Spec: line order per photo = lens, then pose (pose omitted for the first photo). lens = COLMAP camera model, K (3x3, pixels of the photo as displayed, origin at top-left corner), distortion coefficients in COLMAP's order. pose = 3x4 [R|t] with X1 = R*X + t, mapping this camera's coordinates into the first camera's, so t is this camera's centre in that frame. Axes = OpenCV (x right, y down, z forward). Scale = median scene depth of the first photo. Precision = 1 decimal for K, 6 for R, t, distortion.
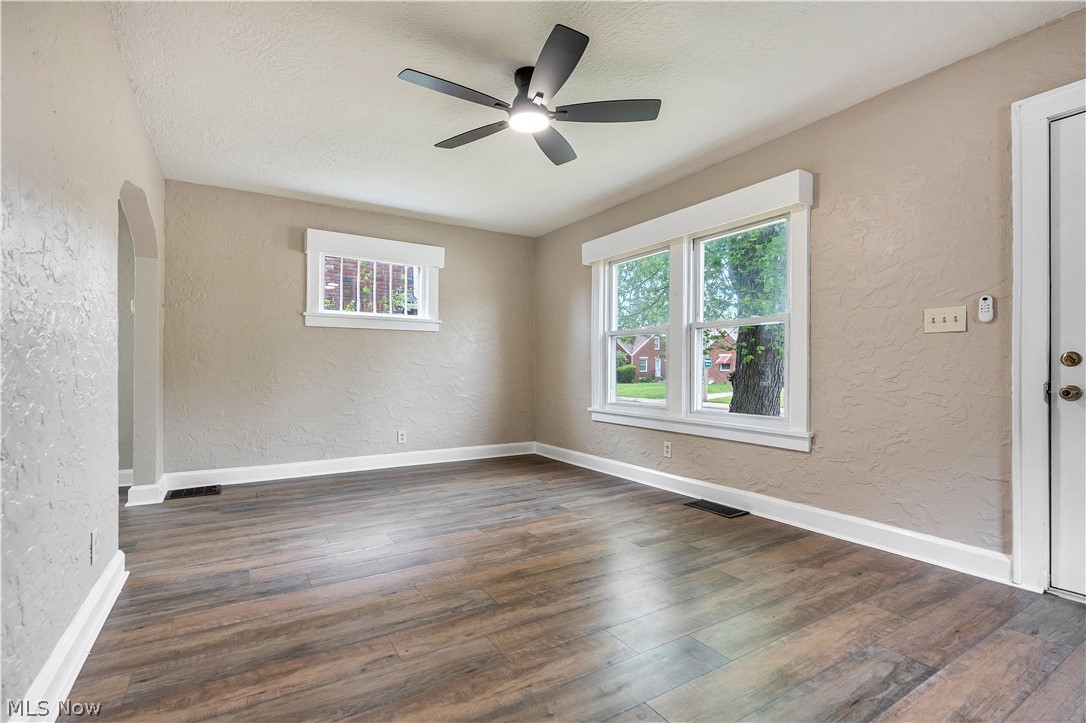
lens RADIAL K [[498.8, 0, 547.0], [0, 498.8, 379.0], [0, 0, 1]] dist [-0.003569, 0.001276]
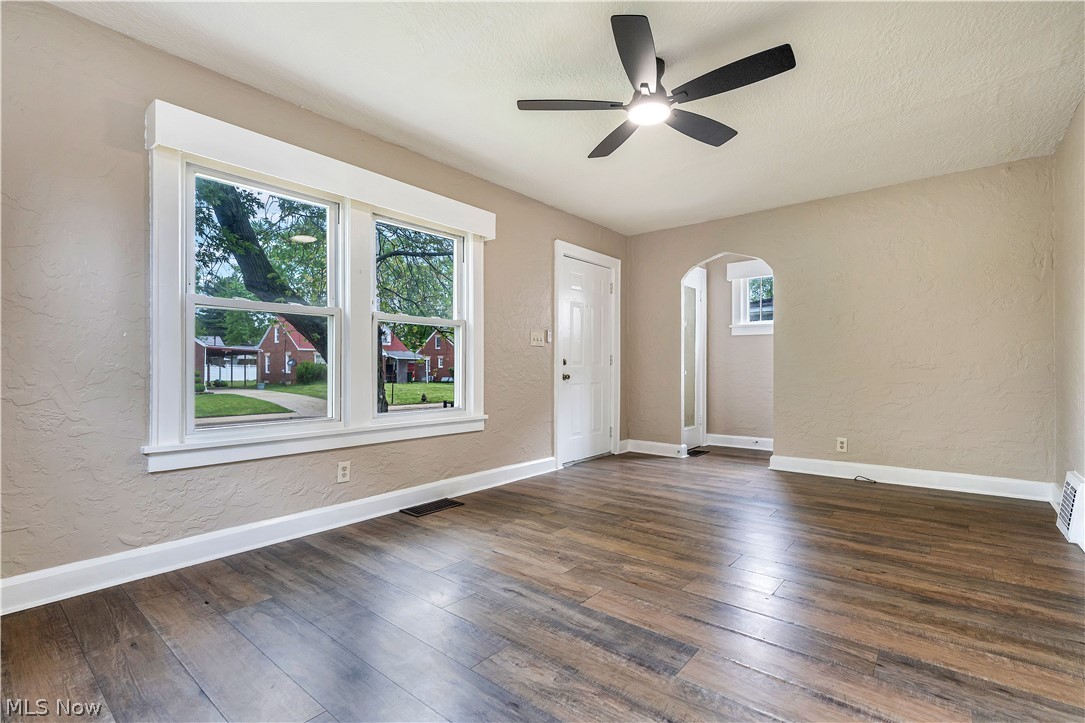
lens RADIAL K [[498.3, 0, 540.1], [0, 498.3, 362.7], [0, 0, 1]] dist [-0.003569, 0.001276]
pose [[-0.309100, 0.012852, 0.950943, -0.880702], [0.021380, 0.999750, -0.006562, -0.019102], [-0.950789, 0.018303, -0.309297, 1.458602]]
